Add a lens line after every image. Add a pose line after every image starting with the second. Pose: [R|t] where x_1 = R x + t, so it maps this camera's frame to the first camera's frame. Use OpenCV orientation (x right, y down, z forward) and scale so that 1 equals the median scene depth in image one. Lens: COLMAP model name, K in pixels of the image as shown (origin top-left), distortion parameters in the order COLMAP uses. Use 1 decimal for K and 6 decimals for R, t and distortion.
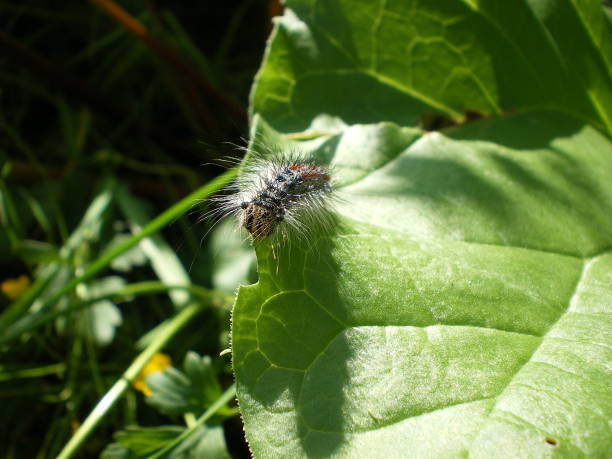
lens RADIAL K [[689.1, 0, 306.0], [0, 689.1, 229.5], [0, 0, 1]] dist [0.000778, -0.016434]
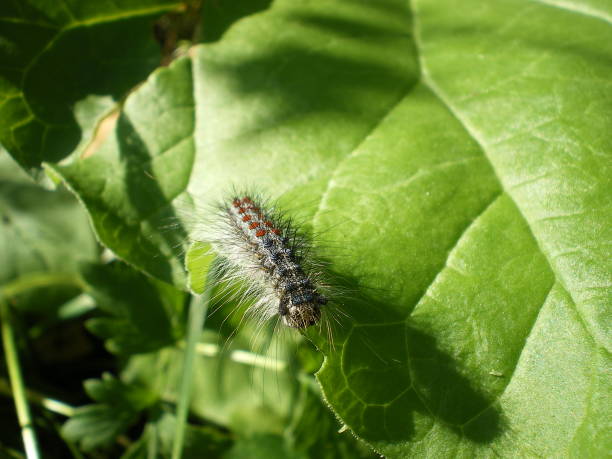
lens RADIAL K [[689.1, 0, 306.0], [0, 689.1, 229.5], [0, 0, 1]] dist [0.000778, -0.016434]
pose [[0.697360, -0.661094, 0.276846, -0.208337], [0.560396, 0.743744, 0.364418, -0.365305], [-0.446817, -0.098987, 0.889132, 0.185504]]
